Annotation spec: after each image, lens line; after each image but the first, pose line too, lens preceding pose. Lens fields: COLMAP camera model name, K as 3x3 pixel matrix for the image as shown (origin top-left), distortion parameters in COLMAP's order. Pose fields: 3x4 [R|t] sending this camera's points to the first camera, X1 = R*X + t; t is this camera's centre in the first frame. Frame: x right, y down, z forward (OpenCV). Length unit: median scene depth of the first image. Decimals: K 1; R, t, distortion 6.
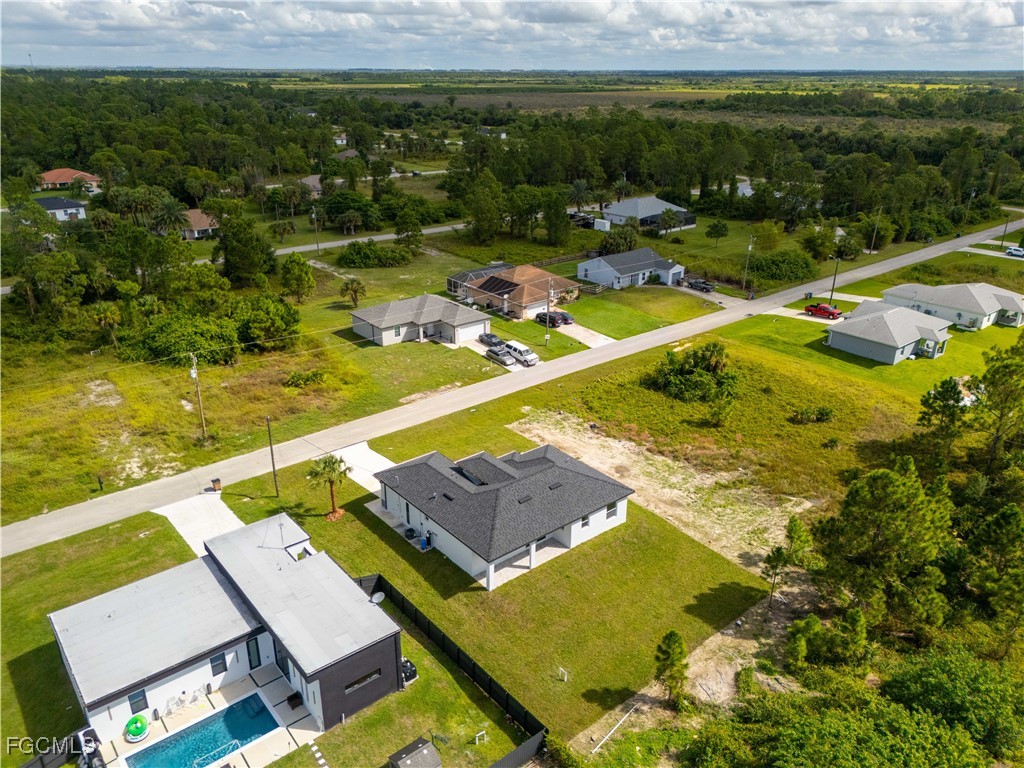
lens RADIAL K [[749.3, 0, 512.0], [0, 749.3, 384.0], [0, 0, 1]] dist [0.093869, -0.120719]
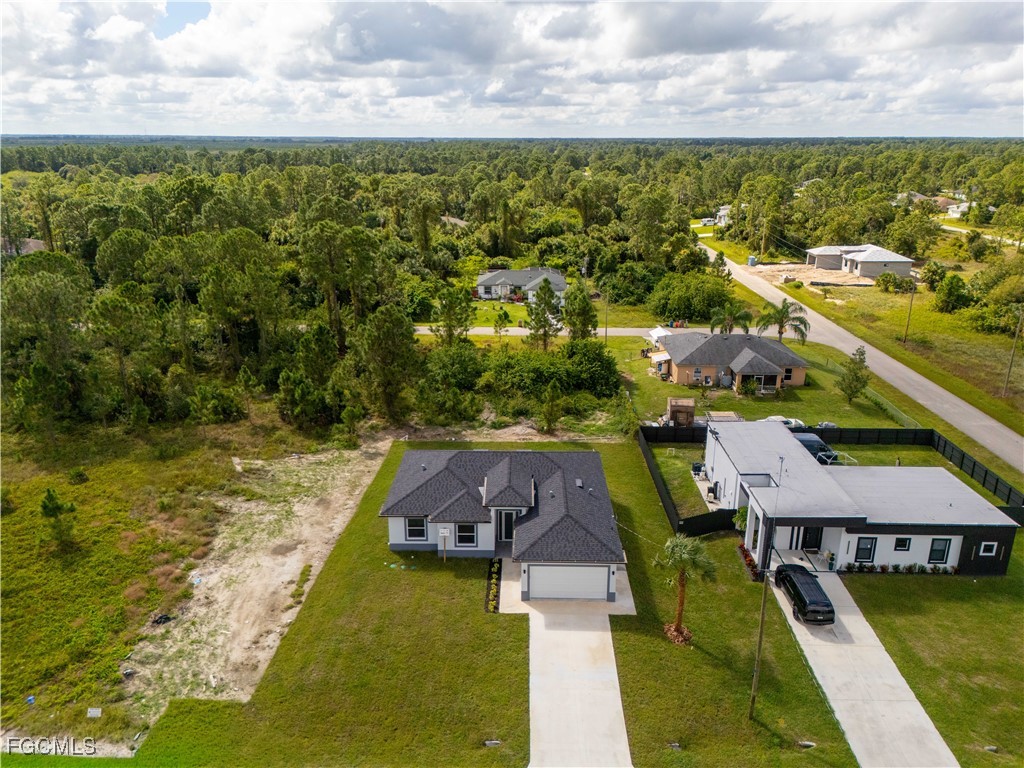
lens RADIAL K [[749.3, 0, 512.0], [0, 749.3, 384.0], [0, 0, 1]] dist [0.093869, -0.120719]
pose [[-0.756686, -0.208769, 0.619550, -0.416069], [0.247138, 0.785990, 0.566695, -0.350528], [-0.605268, 0.581924, -0.543152, 1.119125]]
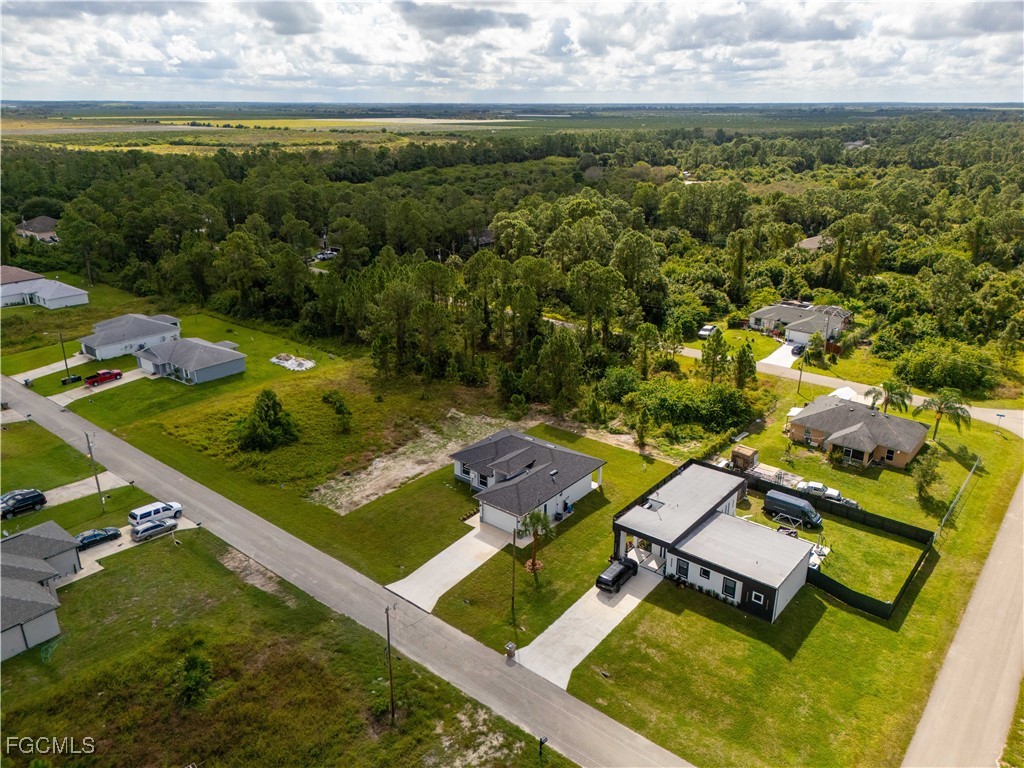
lens RADIAL K [[749.3, 0, 512.0], [0, 749.3, 384.0], [0, 0, 1]] dist [0.093869, -0.120719]
pose [[-0.189312, -0.348004, 0.918180, -0.996437], [0.376831, 0.837739, 0.395211, -0.439767], [-0.906730, 0.420817, -0.027455, 0.800186]]
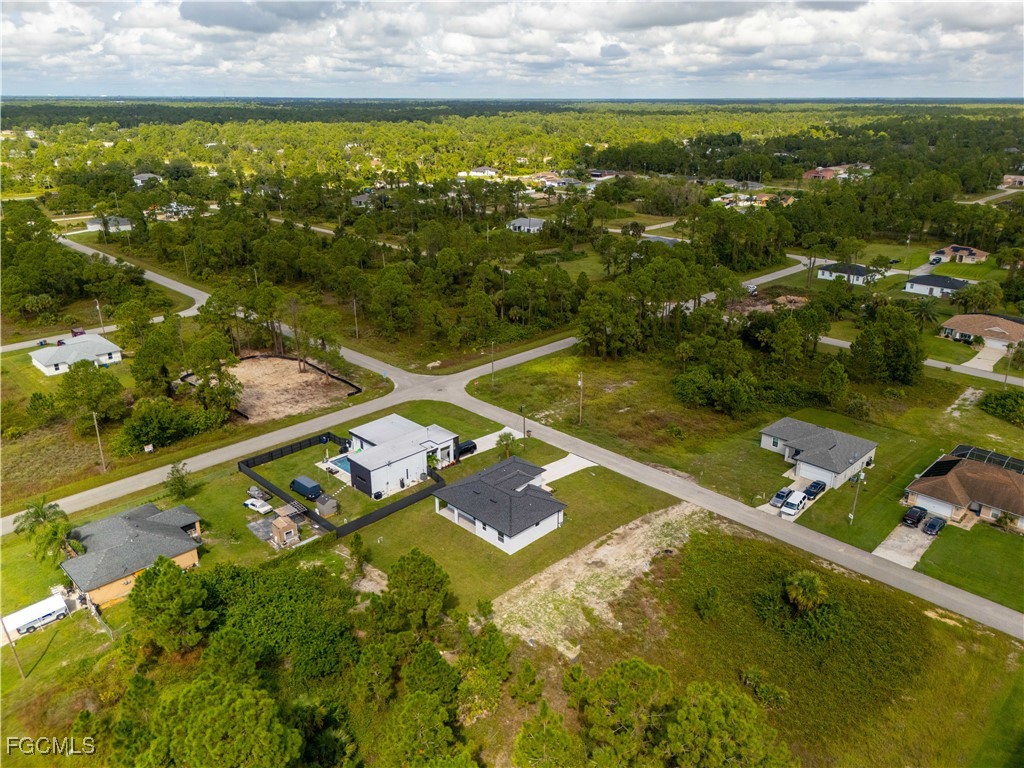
lens RADIAL K [[749.3, 0, 512.0], [0, 749.3, 384.0], [0, 0, 1]] dist [0.093869, -0.120719]
pose [[0.093519, 0.349375, -0.932305, 1.162841], [-0.381894, 0.877370, 0.290481, -0.447892], [0.919463, 0.328876, 0.215474, 0.469136]]
